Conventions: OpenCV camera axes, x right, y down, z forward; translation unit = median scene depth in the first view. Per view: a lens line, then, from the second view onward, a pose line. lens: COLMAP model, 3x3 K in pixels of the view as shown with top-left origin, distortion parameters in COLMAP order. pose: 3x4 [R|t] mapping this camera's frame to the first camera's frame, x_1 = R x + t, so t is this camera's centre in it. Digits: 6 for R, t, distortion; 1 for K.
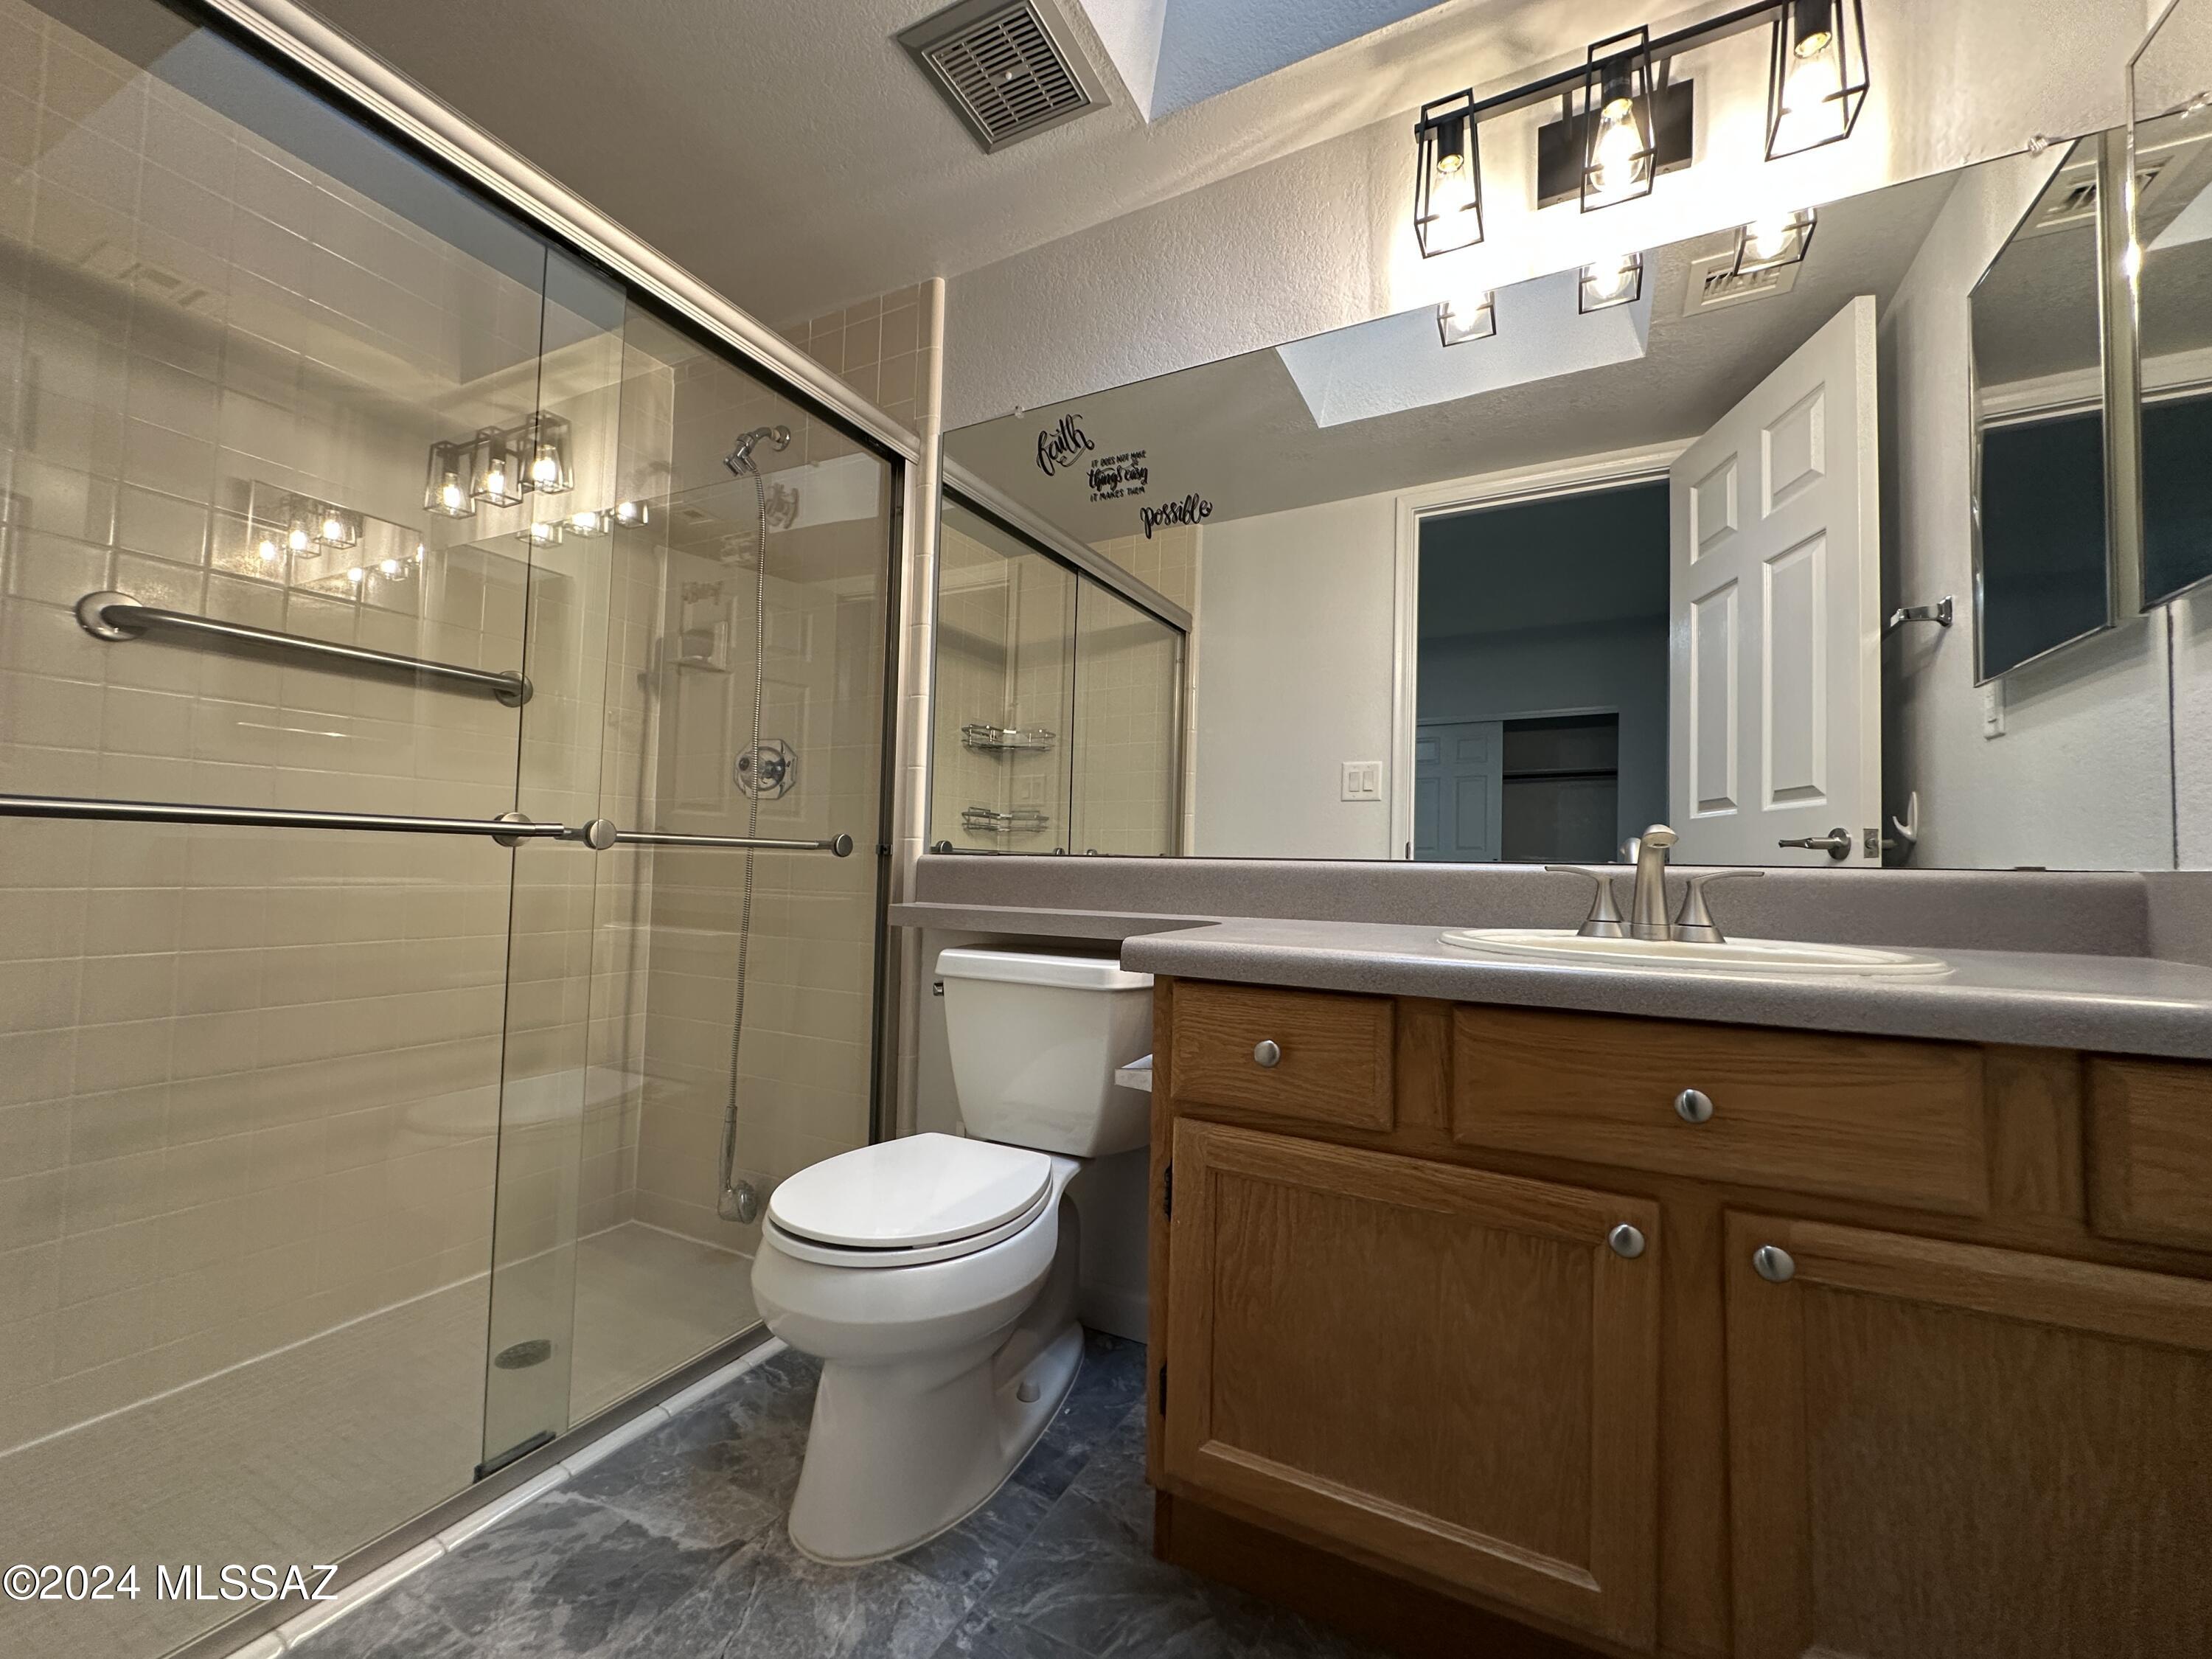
lens RADIAL K [[884.3, 0, 1104.8], [0, 884.3, 829.6], [0, 0, 1]] dist [-0.001961, 0.000703]
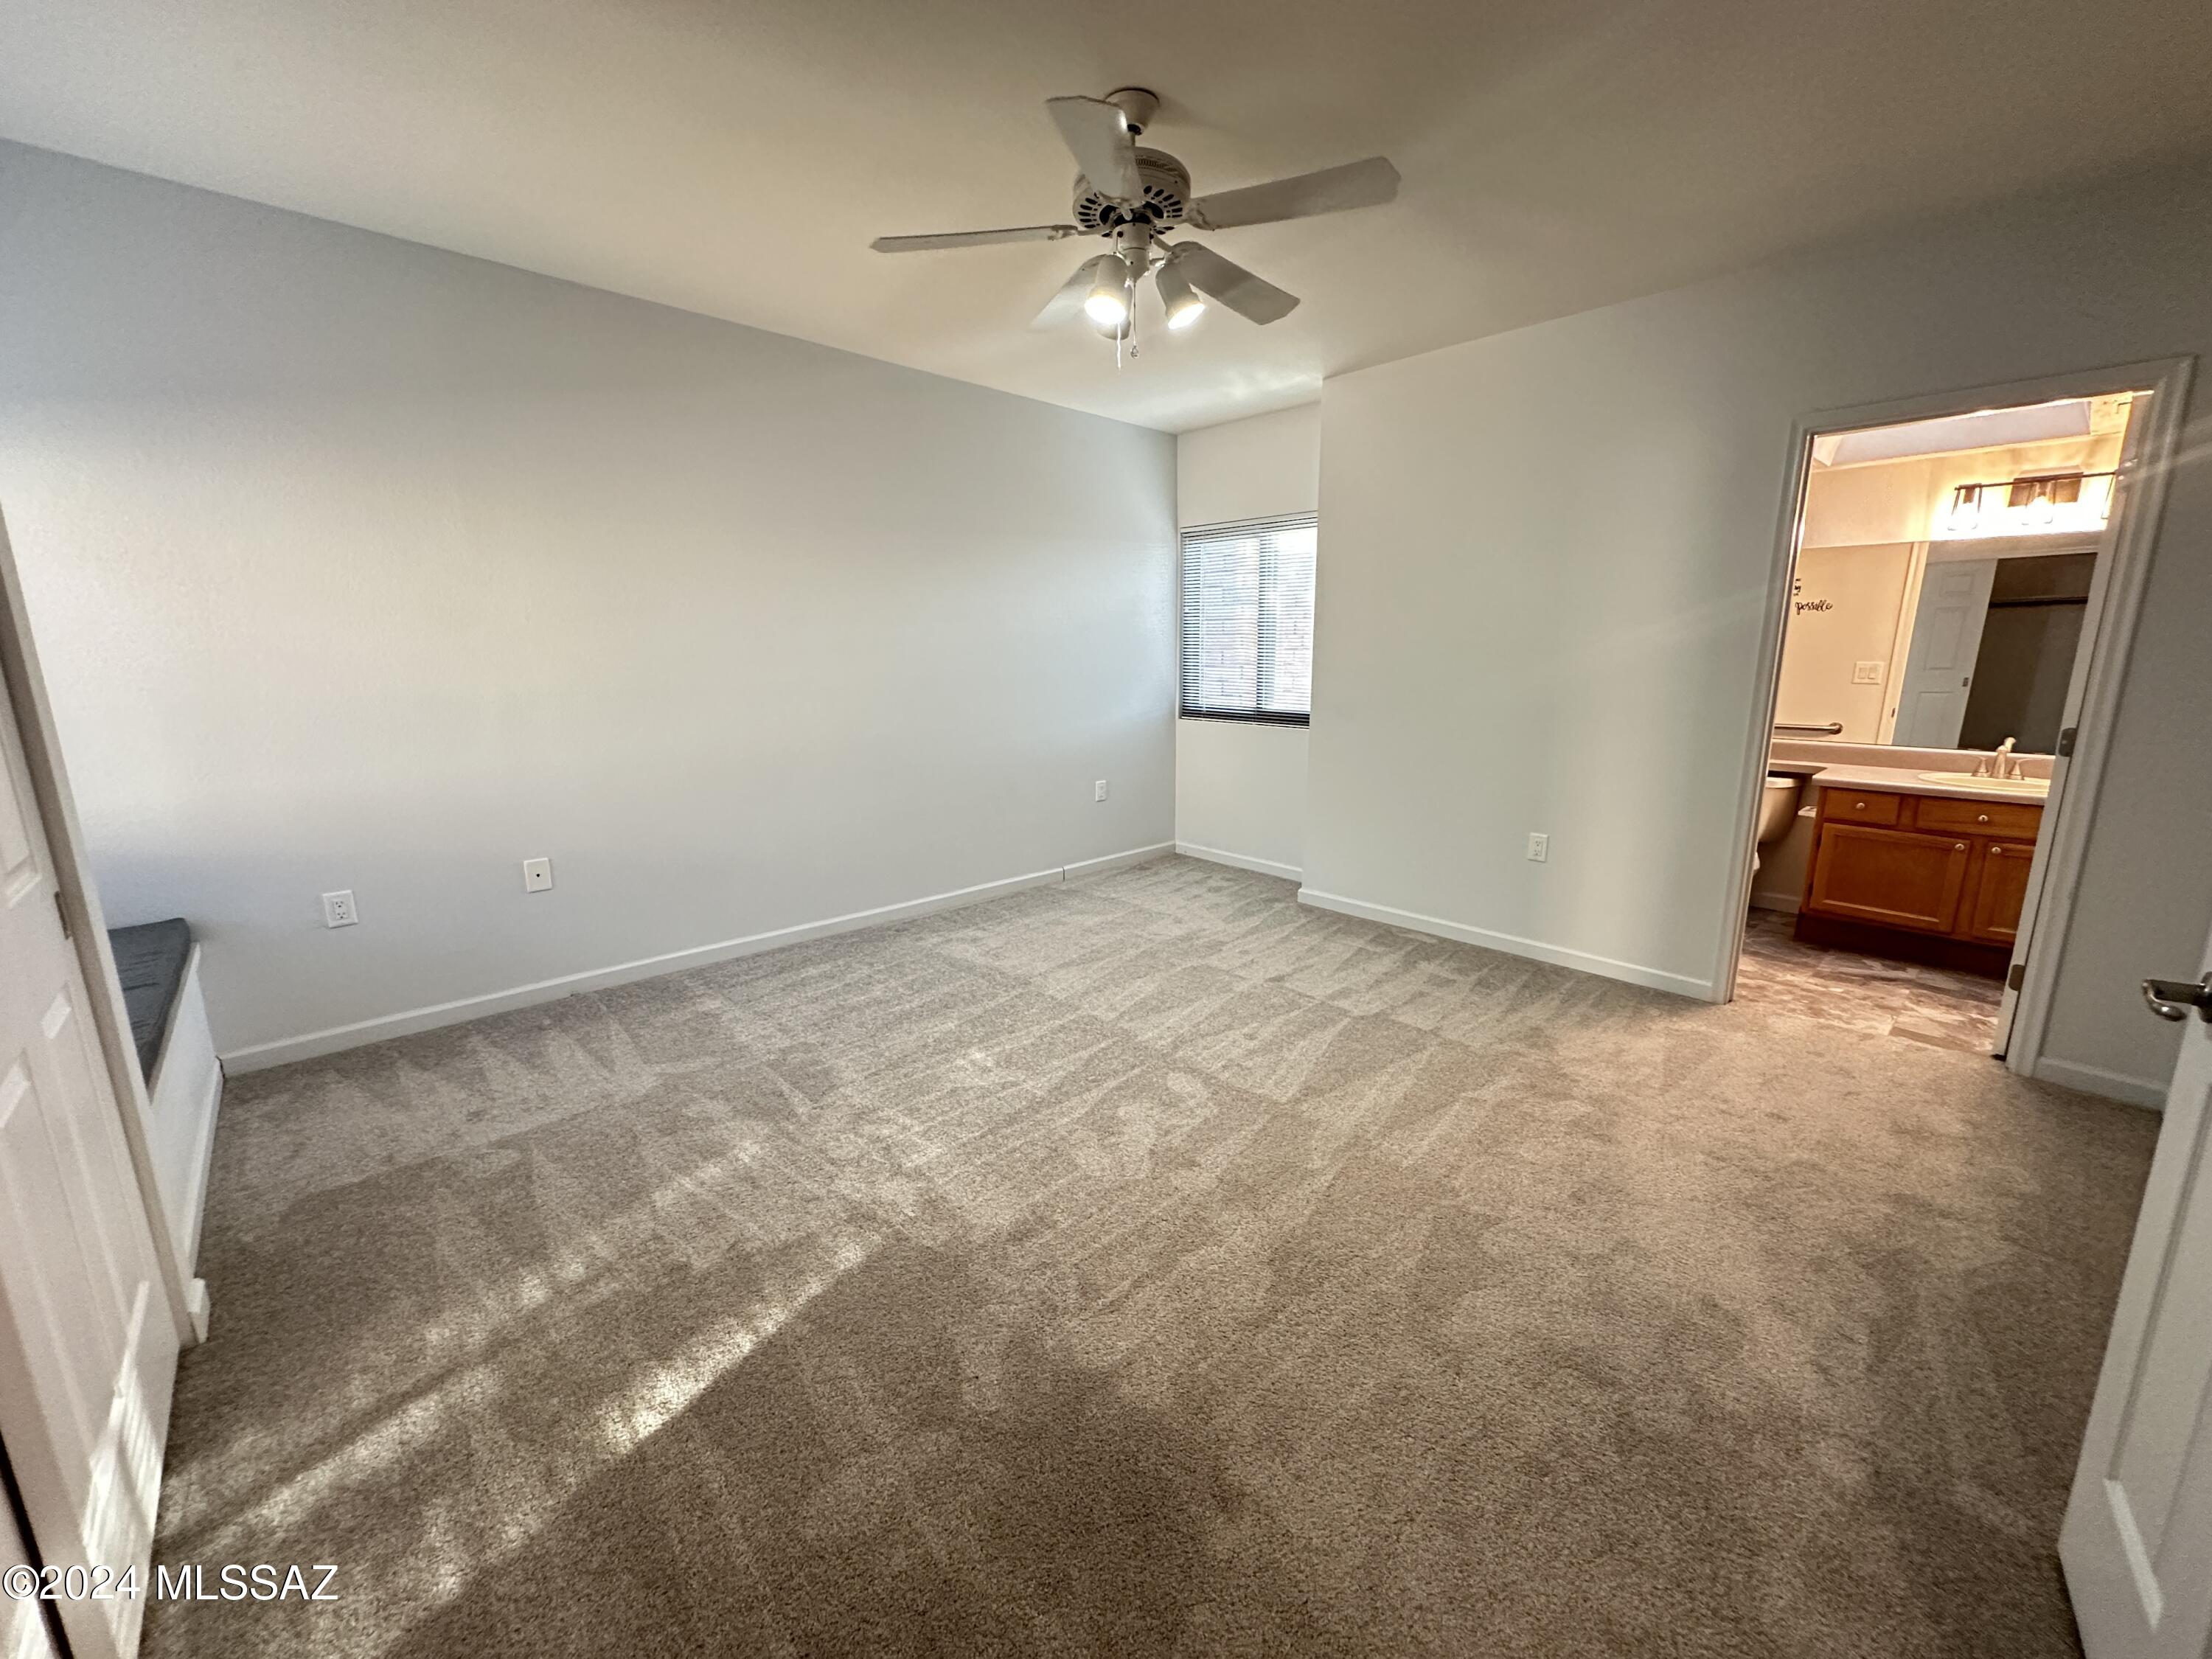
lens RADIAL K [[884.3, 0, 1104.8], [0, 884.3, 829.6], [0, 0, 1]] dist [-0.001961, 0.000703]
pose [[0.937132, 0.039922, -0.346685, -1.640767], [0.047035, 0.969921, 0.238832, -0.768871], [0.345792, -0.240123, 0.907066, -3.866285]]
